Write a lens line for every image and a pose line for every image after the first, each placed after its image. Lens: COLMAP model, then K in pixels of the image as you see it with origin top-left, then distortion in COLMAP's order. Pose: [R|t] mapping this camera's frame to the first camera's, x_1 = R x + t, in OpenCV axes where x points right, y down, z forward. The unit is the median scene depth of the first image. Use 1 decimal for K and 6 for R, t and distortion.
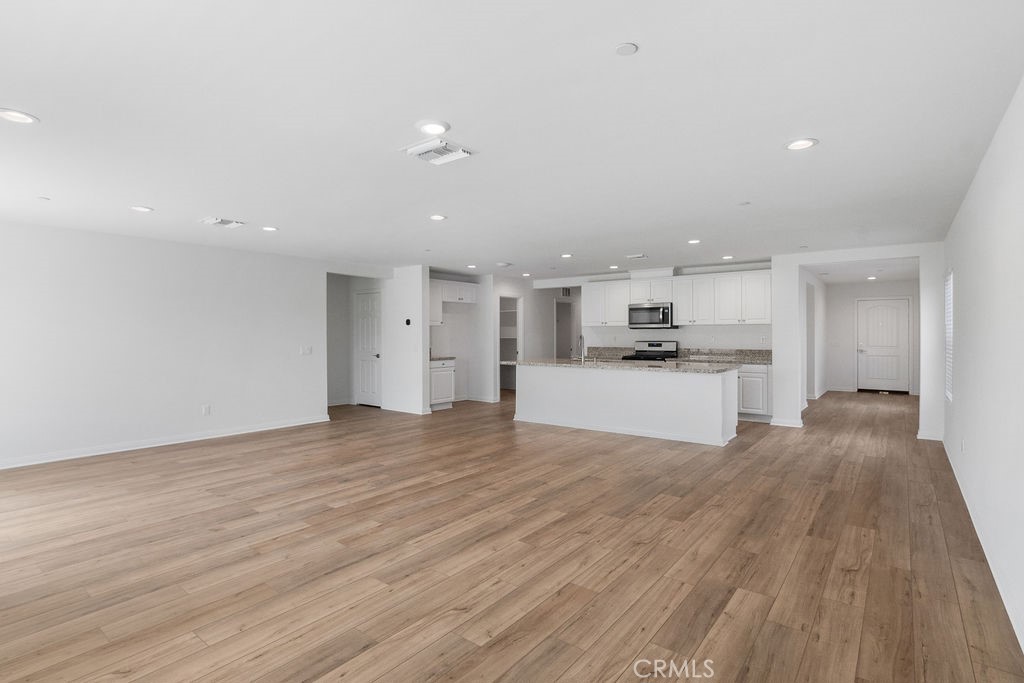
lens RADIAL K [[500.9, 0, 485.4], [0, 500.9, 333.4], [0, 0, 1]] dist [-0.023304, 0.000469]
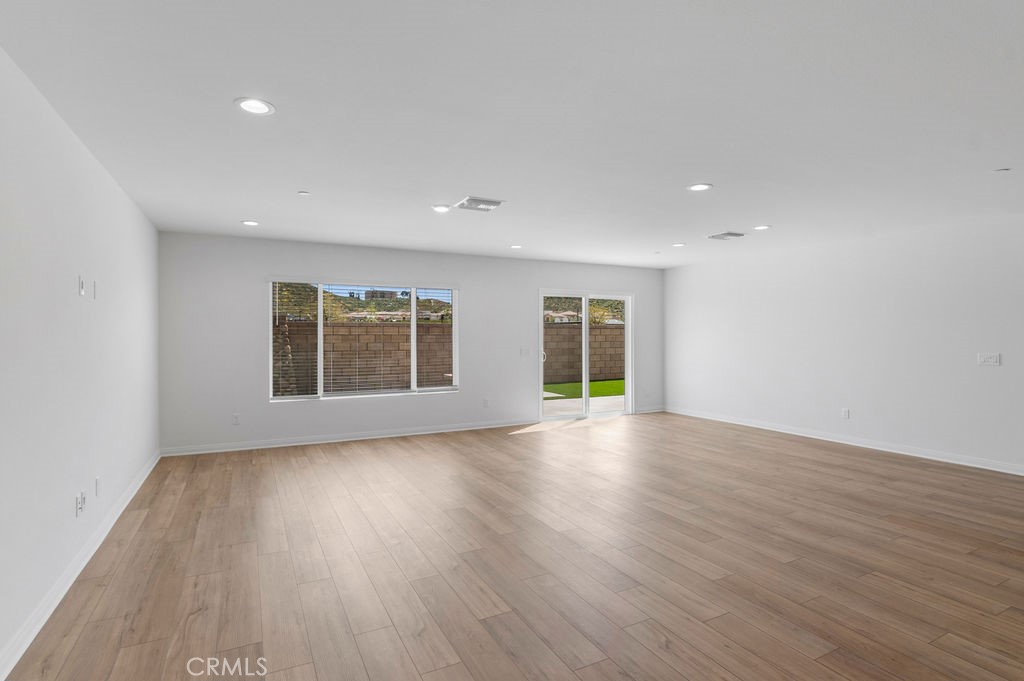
lens RADIAL K [[516.7, 0, 529.9], [0, 516.7, 339.0], [0, 0, 1]] dist [-0.015870, 0.000005]
pose [[-0.359843, 0.010134, -0.932958, 0.457761], [0.003380, 0.999949, 0.009558, -0.000782], [0.933007, 0.000286, -0.359859, 0.626314]]
